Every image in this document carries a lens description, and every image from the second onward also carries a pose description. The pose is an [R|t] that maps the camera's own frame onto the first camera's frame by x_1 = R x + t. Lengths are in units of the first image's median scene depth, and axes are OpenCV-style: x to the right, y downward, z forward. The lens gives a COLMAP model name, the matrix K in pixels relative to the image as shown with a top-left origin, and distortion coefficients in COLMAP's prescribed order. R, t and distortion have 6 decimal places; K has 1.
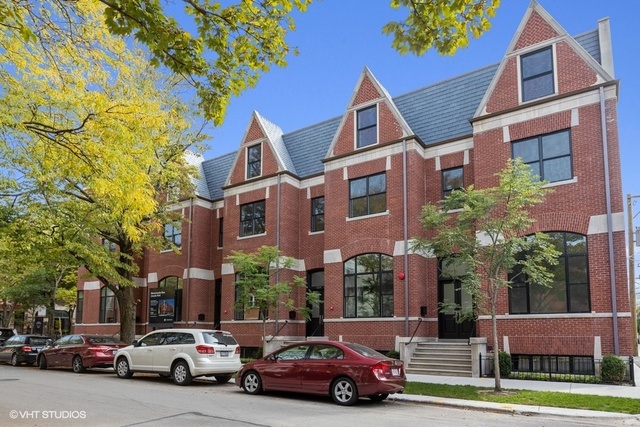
lens RADIAL K [[682.9, 0, 319.7], [0, 682.9, 214.6], [0, 0, 1]] dist [0.009256, 0.000000]
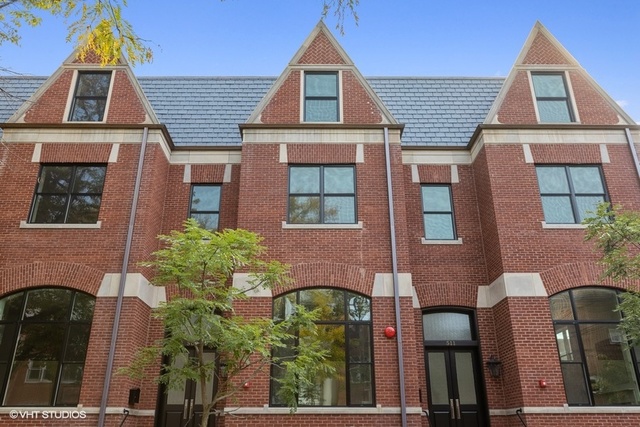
lens RADIAL K [[505.0, 0, 319.2], [0, 505.0, 213.5], [0, 0, 1]] dist [0.002534, 0.002222]
pose [[0.751765, 0.254465, 0.608356, -0.202498], [-0.113179, 0.958647, -0.261126, 0.106947], [-0.649646, 0.127452, 0.749477, 0.673068]]
